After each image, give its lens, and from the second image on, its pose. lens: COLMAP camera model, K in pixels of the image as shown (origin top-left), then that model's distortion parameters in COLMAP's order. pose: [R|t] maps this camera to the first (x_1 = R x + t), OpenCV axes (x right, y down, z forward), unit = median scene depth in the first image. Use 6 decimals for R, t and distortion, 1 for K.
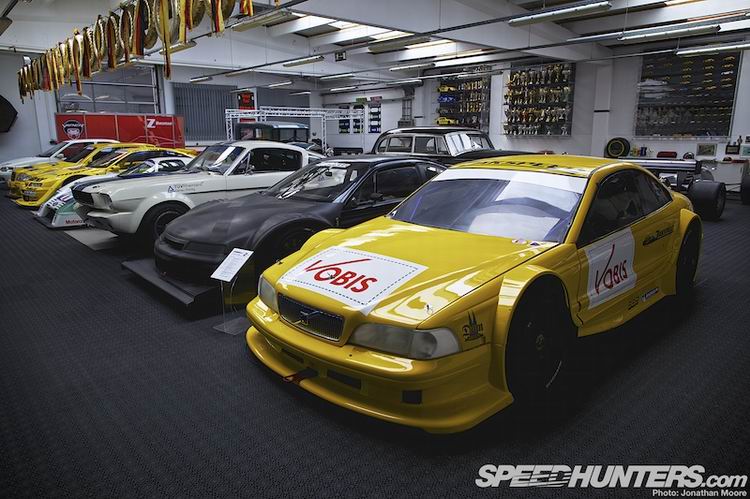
lens RADIAL K [[512.0, 0, 381.3], [0, 512.0, 248.2], [0, 0, 1]] dist [-0.048036, 0.040730]
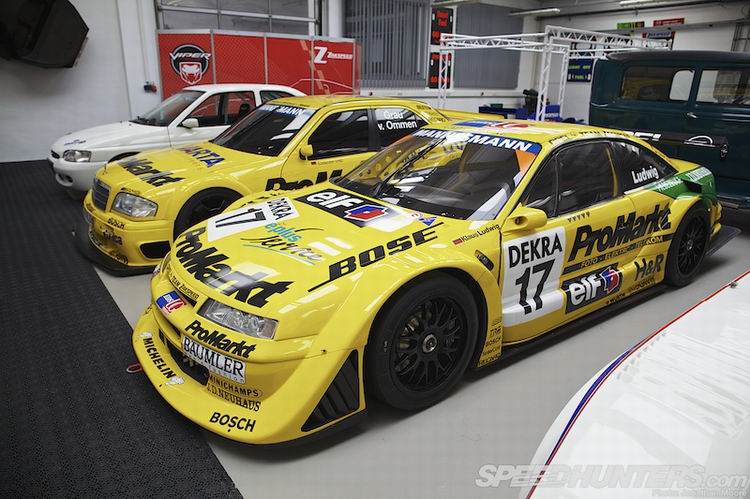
lens RADIAL K [[512.0, 0, 373.8], [0, 512.0, 247.4], [0, 0, 1]] dist [-0.048036, 0.040730]
pose [[0.995333, 0.046343, -0.084649, -0.346432], [-0.037868, 0.994356, 0.099112, -0.099645], [0.088765, -0.095443, 0.991469, 0.453376]]
